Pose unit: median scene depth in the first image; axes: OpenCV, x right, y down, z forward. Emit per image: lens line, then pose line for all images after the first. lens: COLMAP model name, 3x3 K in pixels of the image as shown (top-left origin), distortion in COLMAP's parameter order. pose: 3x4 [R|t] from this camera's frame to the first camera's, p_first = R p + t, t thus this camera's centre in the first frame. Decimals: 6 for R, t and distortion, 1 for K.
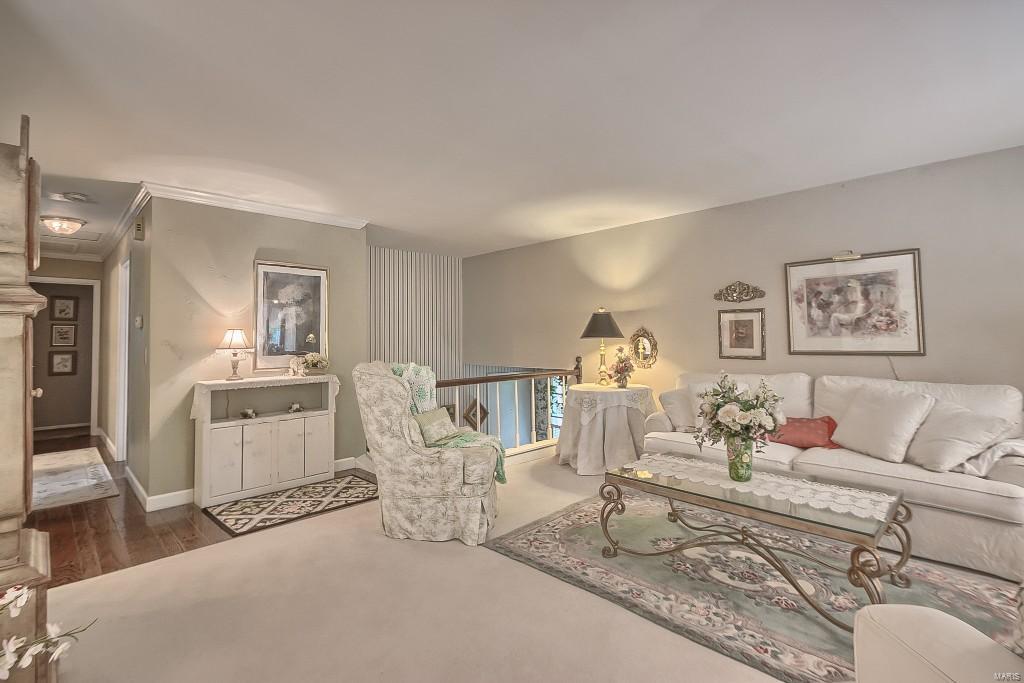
lens RADIAL K [[465.3, 0, 519.7], [0, 465.3, 330.6], [0, 0, 1]] dist [0.009379, -0.005112]
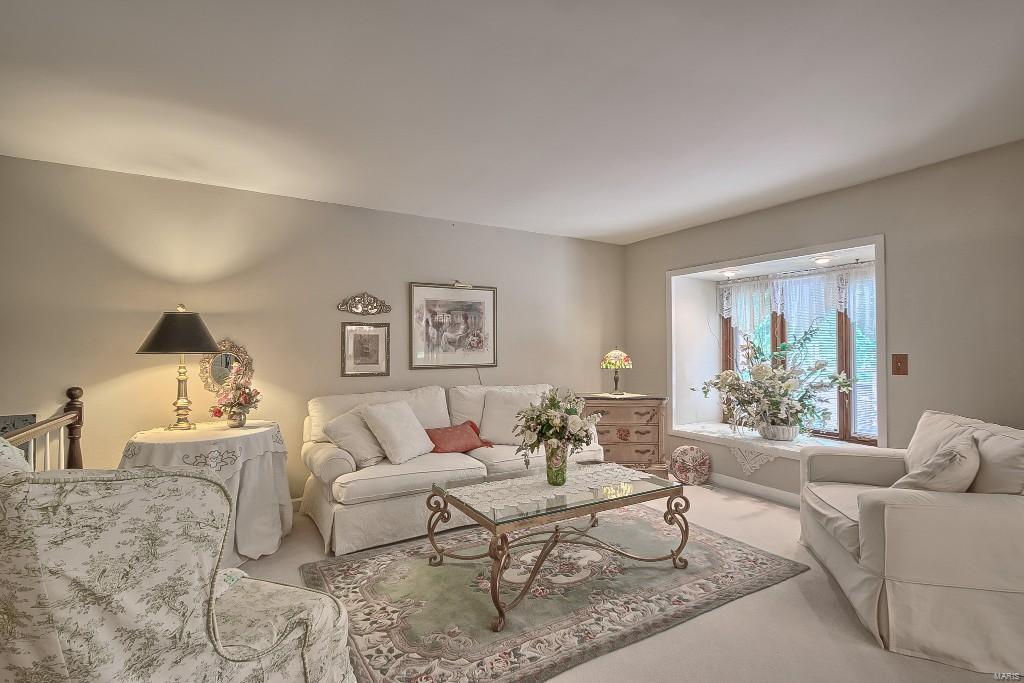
lens RADIAL K [[465.3, 0, 521.1], [0, 465.3, 344.9], [0, 0, 1]] dist [0.009379, -0.005112]
pose [[0.271167, 0.019940, 0.962326, -0.499154], [-0.014752, 0.999754, -0.016558, 0.013409], [-0.962419, -0.009706, 0.271394, 0.658065]]
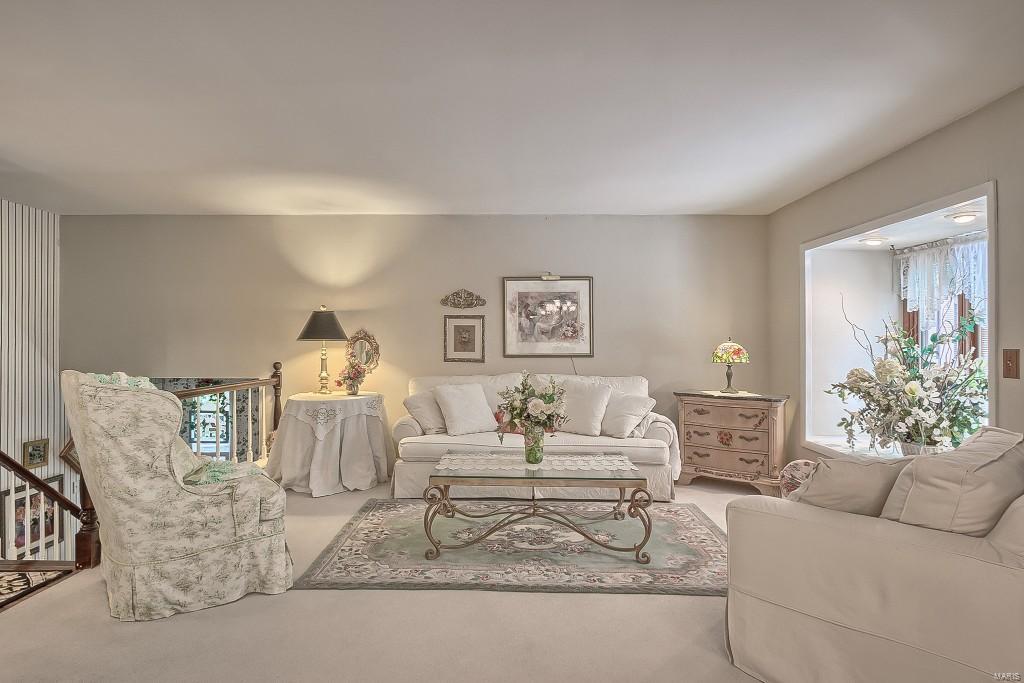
lens RADIAL K [[529.1, 0, 513.7], [0, 529.1, 349.5], [0, 0, 1]] dist [-0.003681, -0.001114]
pose [[0.727288, 0.003728, 0.686322, -0.405413], [-0.024757, 0.999477, 0.020806, 0.006218], [-0.685885, -0.032124, 0.727000, 0.057504]]
